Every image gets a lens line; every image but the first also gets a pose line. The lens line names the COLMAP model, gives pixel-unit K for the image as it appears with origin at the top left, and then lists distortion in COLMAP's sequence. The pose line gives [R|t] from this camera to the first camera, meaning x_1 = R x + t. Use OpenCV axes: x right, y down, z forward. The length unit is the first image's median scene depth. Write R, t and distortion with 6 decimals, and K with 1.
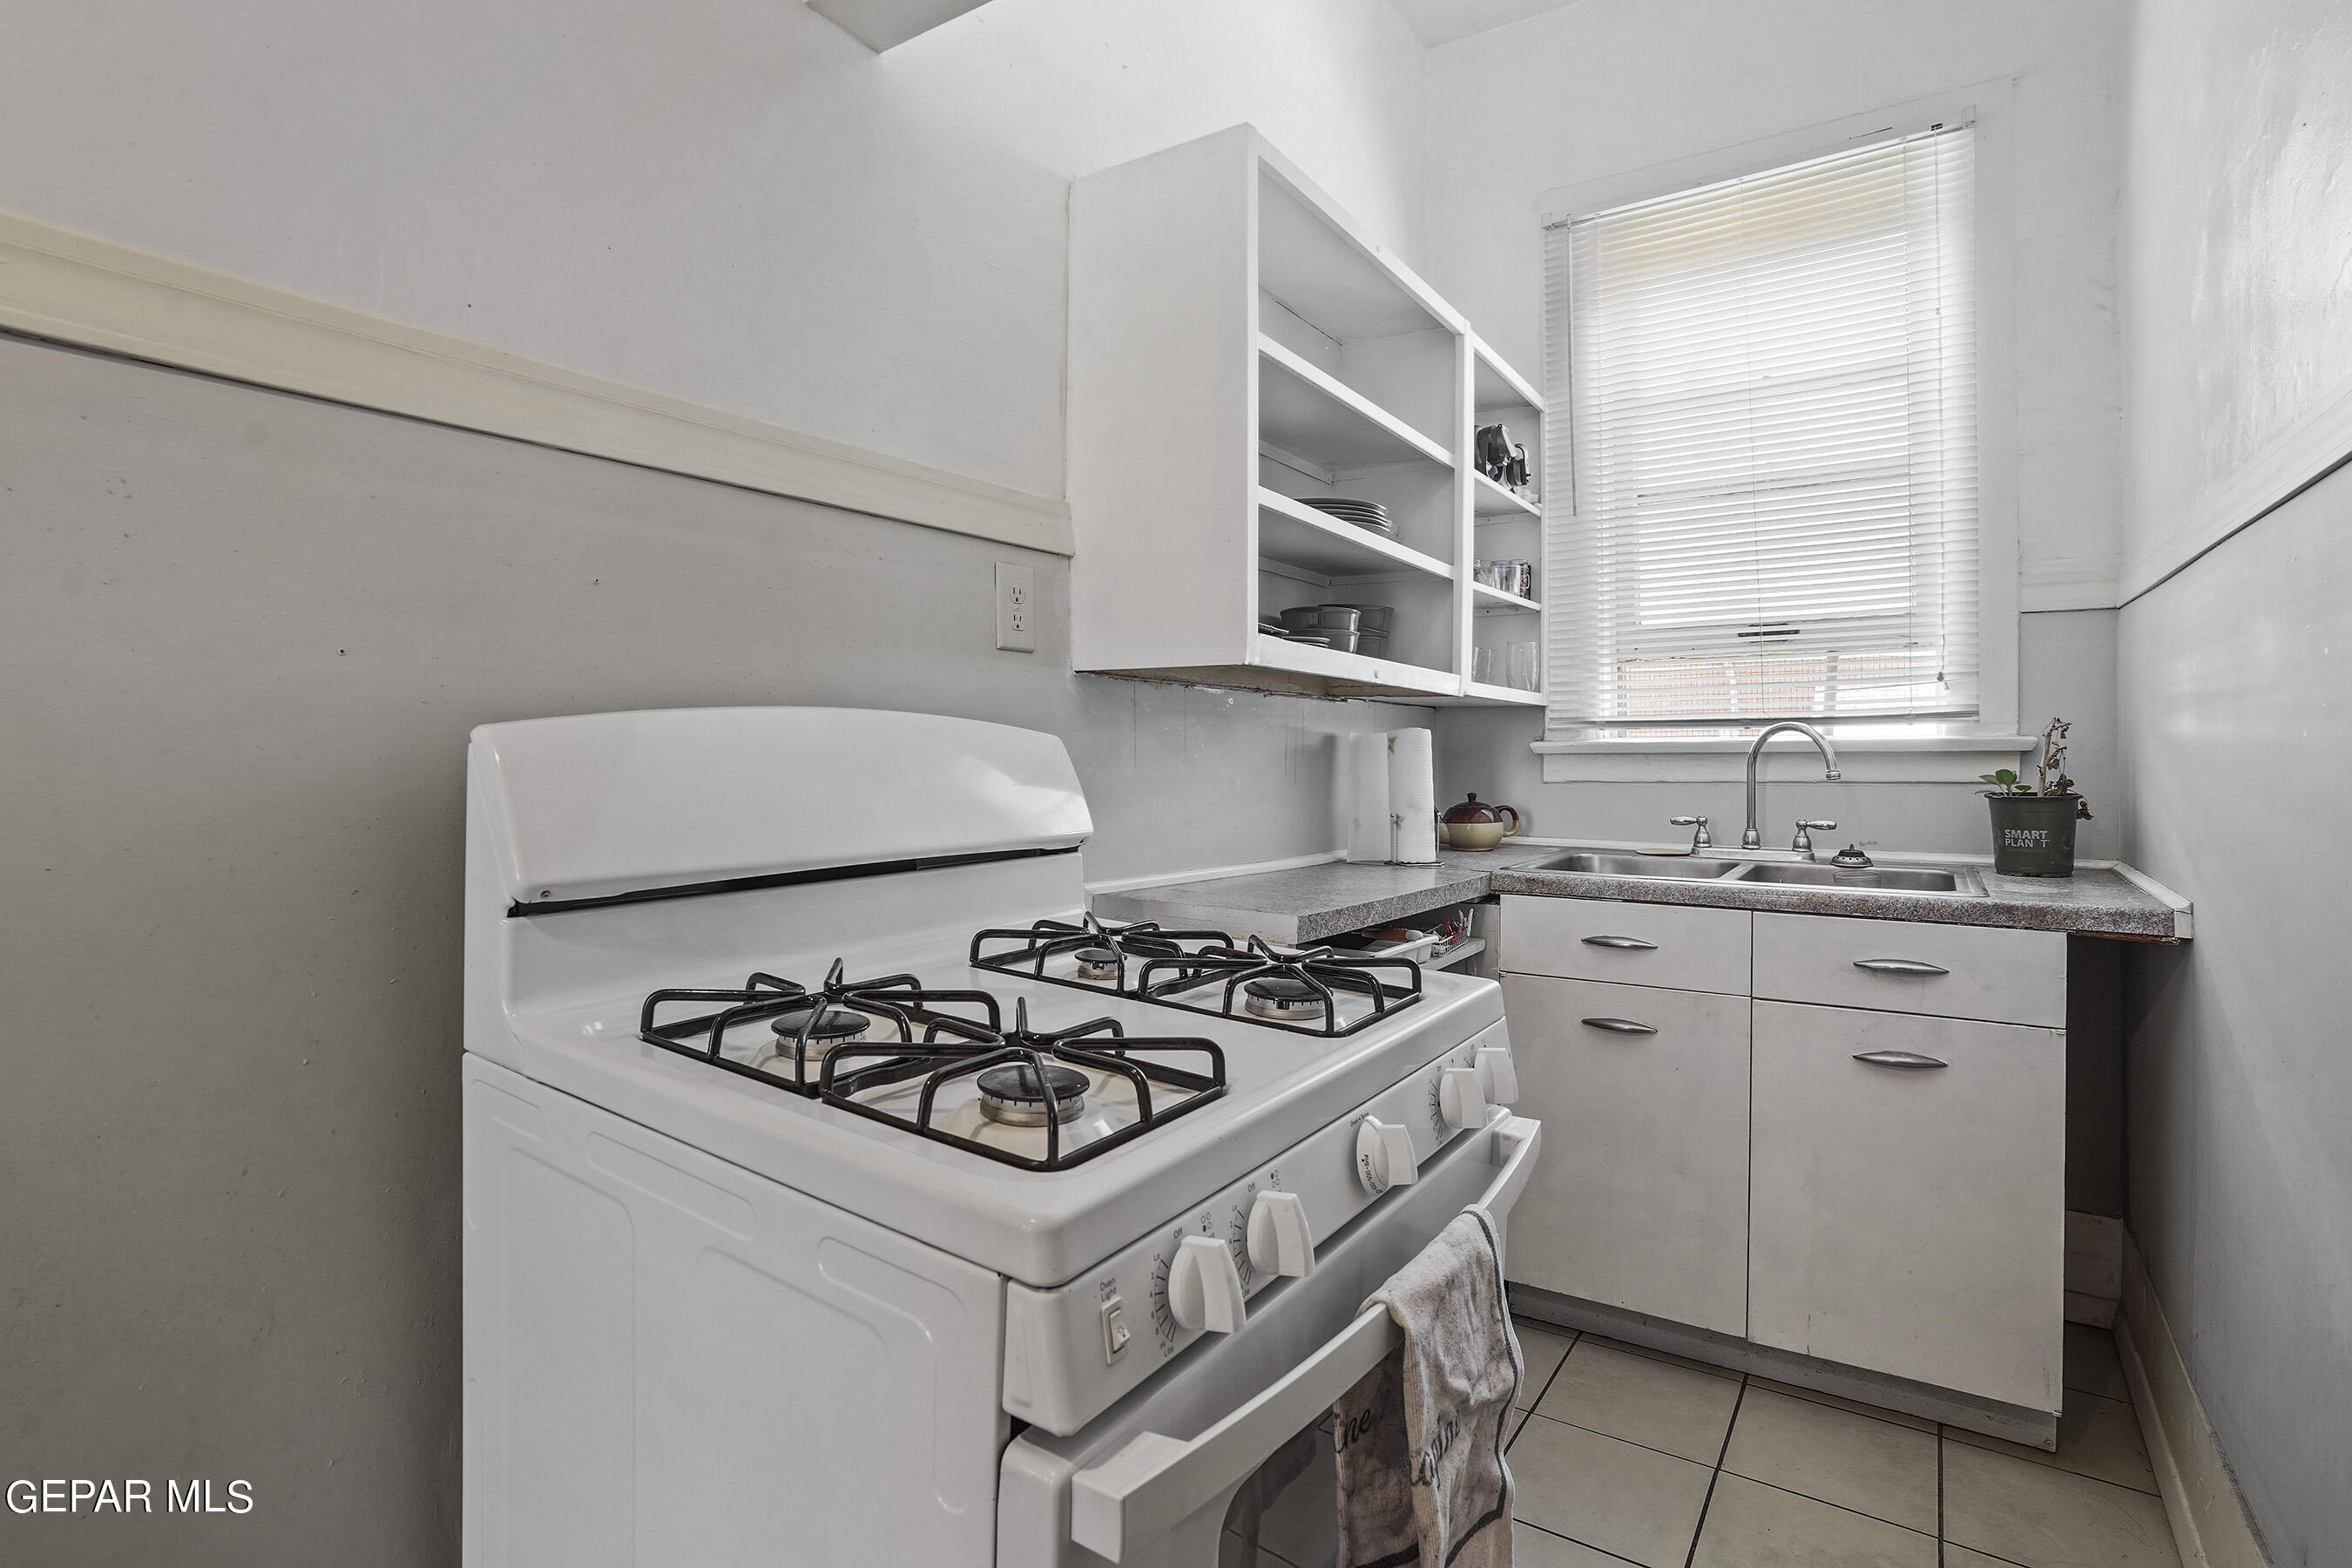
lens RADIAL K [[1213.6, 0, 1176.0], [0, 1213.6, 784.0], [0, 0, 1]] dist [-0.025515, 0.000557]
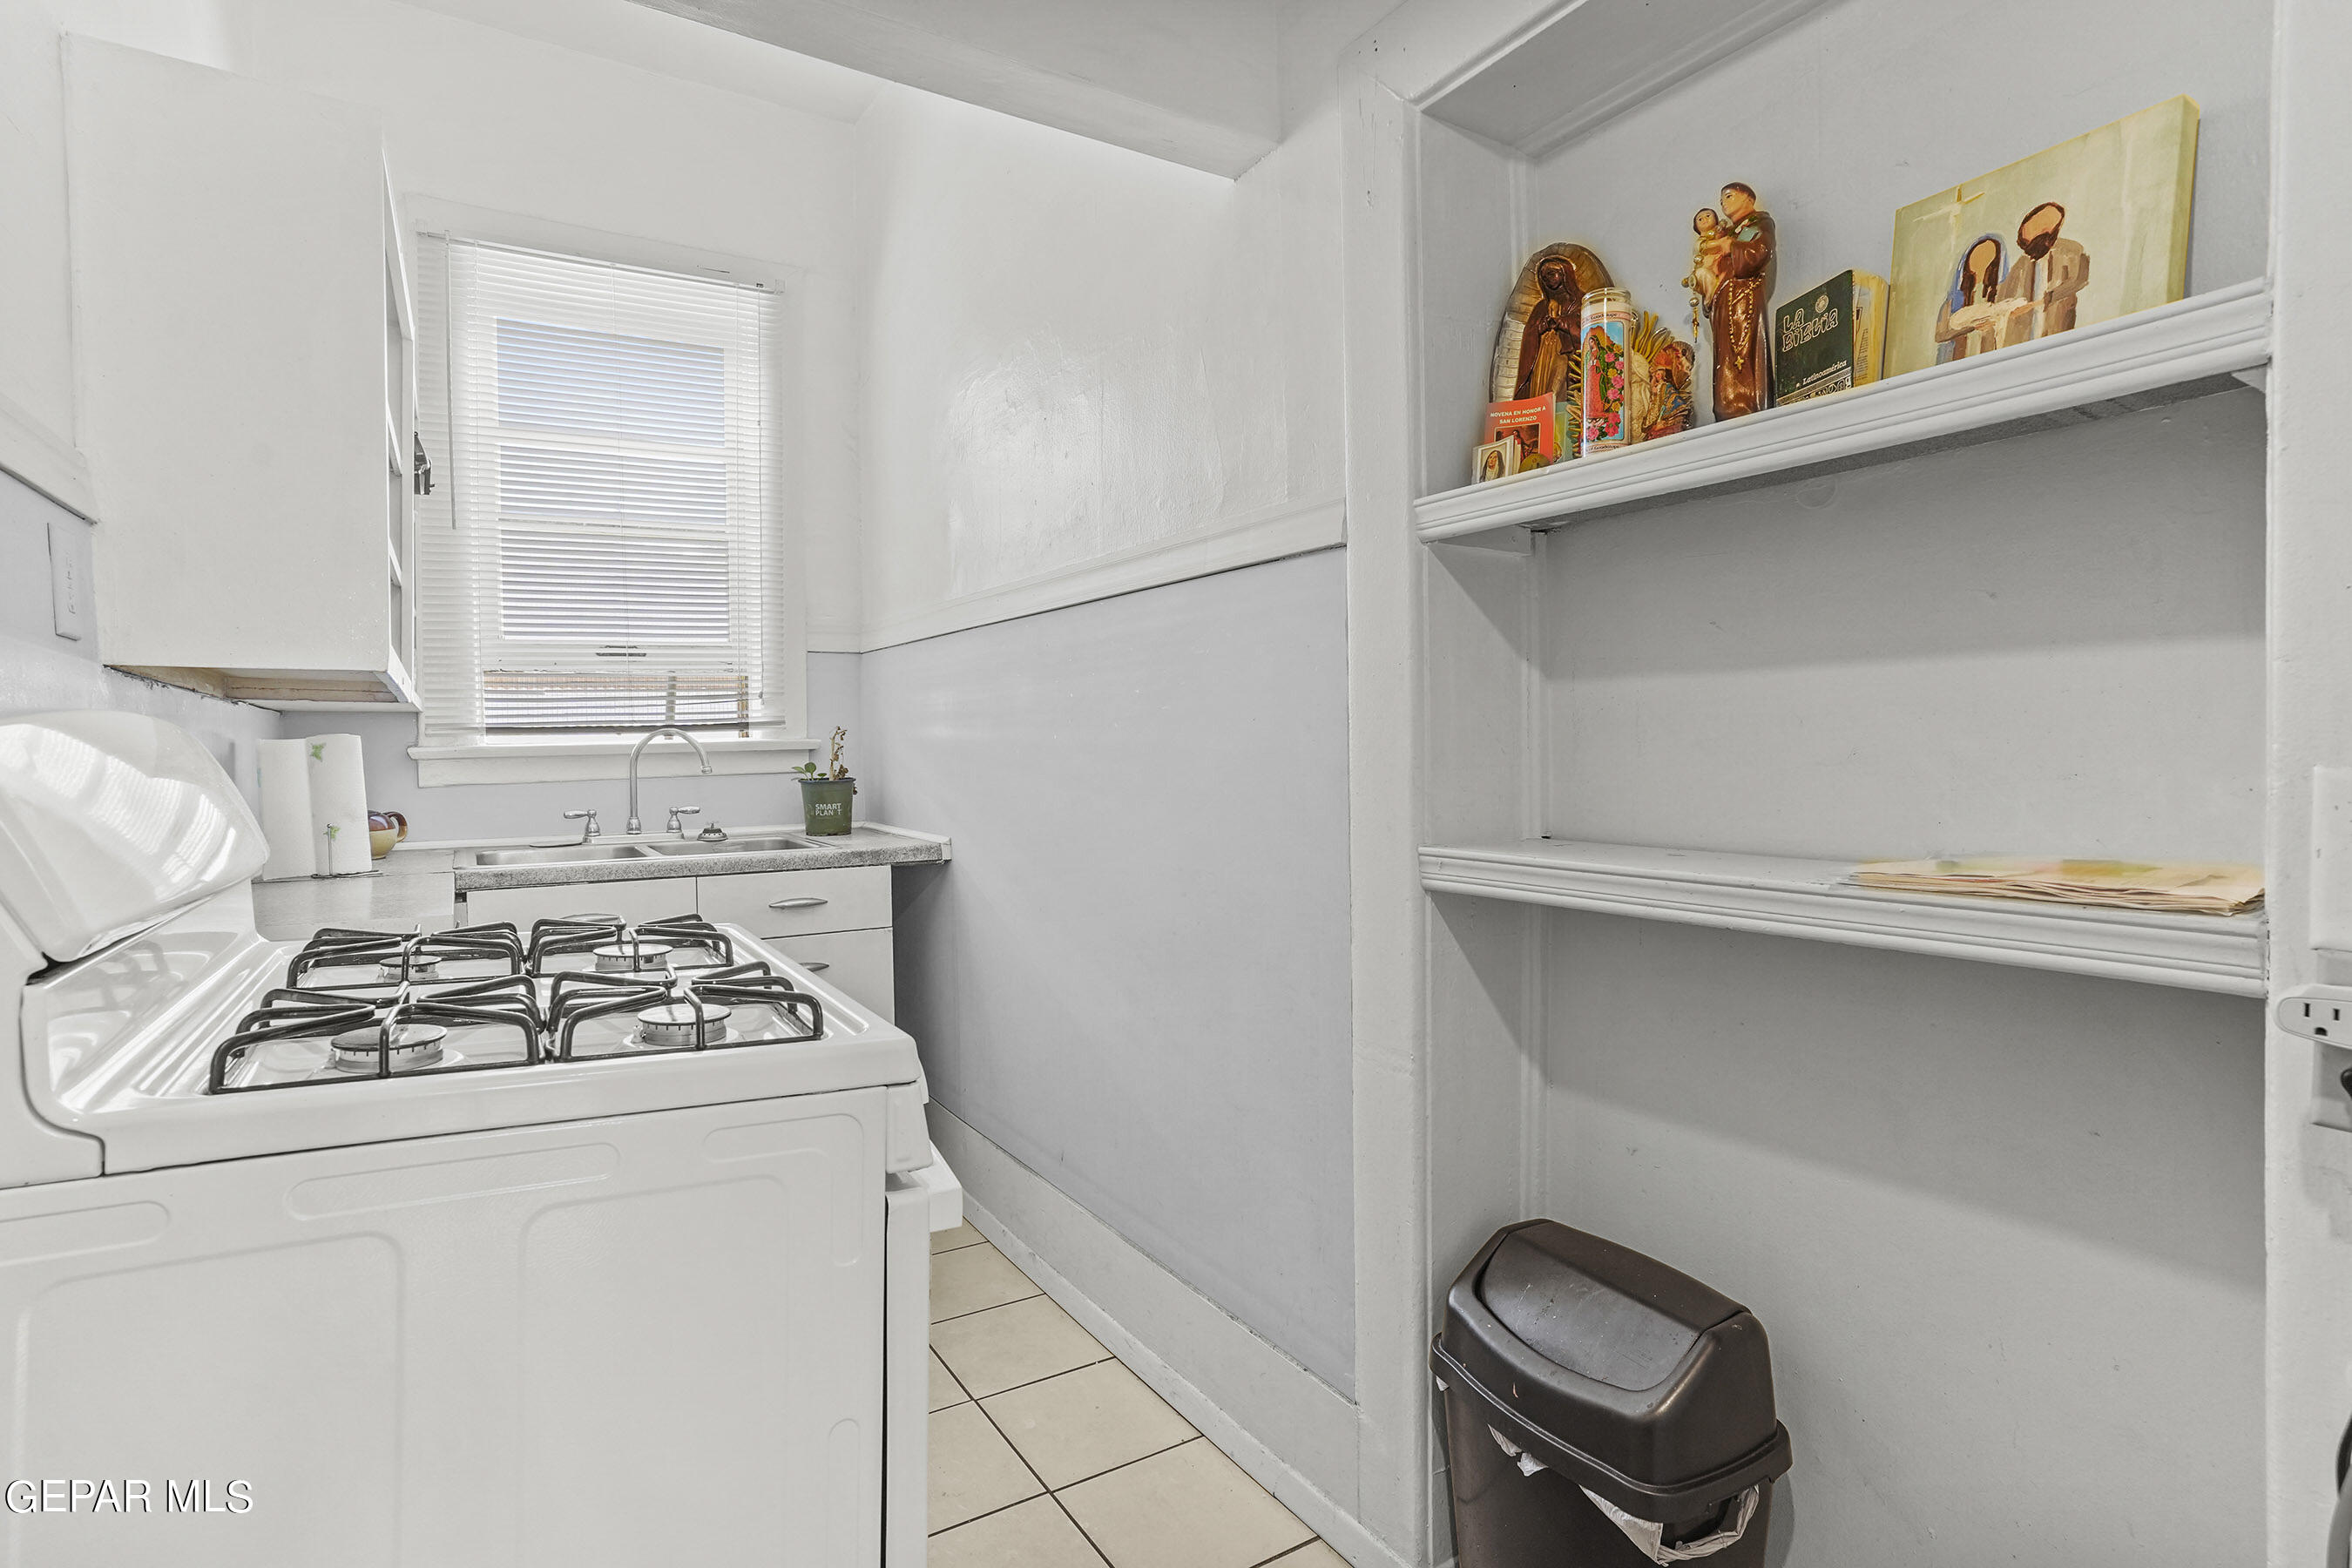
lens RADIAL K [[1213.6, 0, 1176.0], [0, 1213.6, 784.0], [0, 0, 1]] dist [-0.025515, 0.000557]
pose [[0.426586, -0.035263, 0.903759, -0.400001], [0.045181, 0.998823, 0.017646, 0.007477], [-0.903318, 0.033305, 0.427677, -0.003909]]
